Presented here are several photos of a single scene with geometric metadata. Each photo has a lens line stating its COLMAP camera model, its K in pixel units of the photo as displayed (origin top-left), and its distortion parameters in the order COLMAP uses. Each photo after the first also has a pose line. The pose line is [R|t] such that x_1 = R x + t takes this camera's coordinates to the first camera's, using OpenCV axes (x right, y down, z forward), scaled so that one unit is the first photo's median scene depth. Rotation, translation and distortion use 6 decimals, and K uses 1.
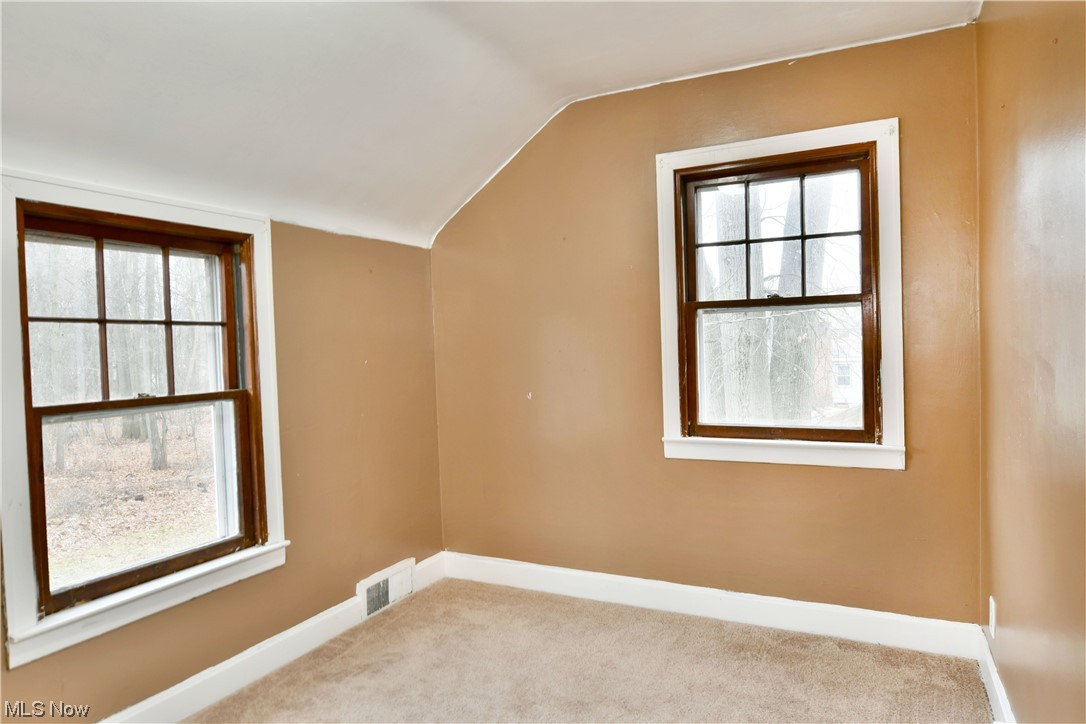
lens RADIAL K [[676.4, 0, 534.7], [0, 676.4, 364.8], [0, 0, 1]] dist [-0.011858, -0.004808]
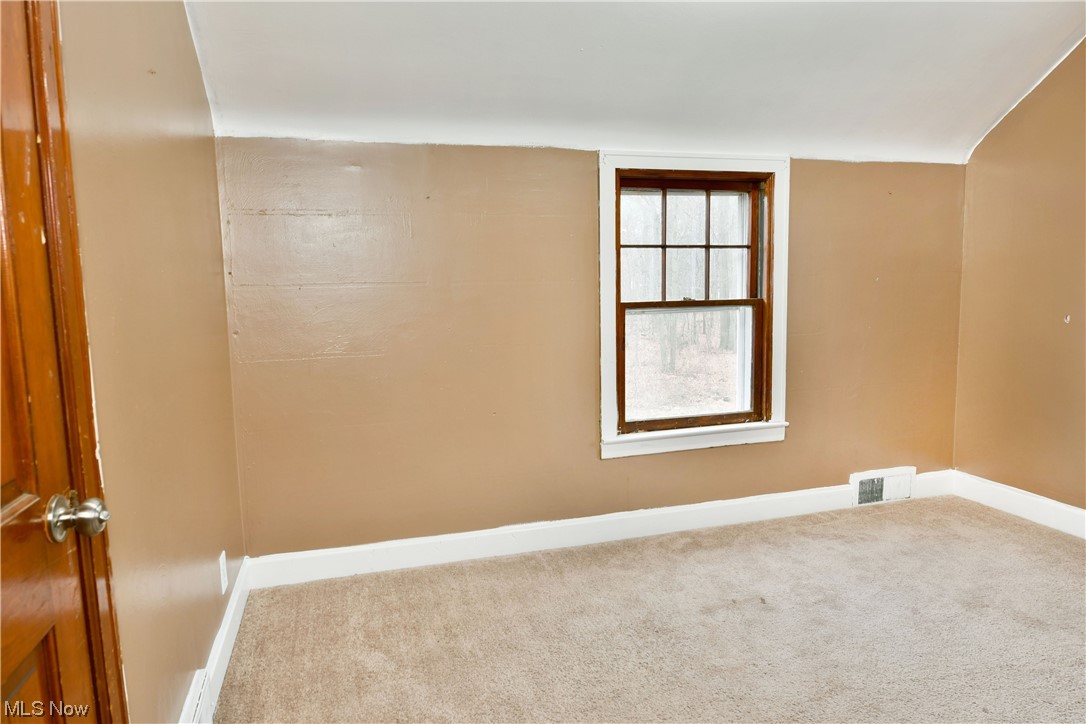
lens RADIAL K [[676.4, 0, 545.2], [0, 676.4, 358.7], [0, 0, 1]] dist [-0.011858, -0.004808]
pose [[0.686325, 0.095061, -0.721055, 0.216404], [-0.019672, 0.993485, 0.112253, 0.014552], [0.727029, -0.062857, 0.683724, -0.167847]]
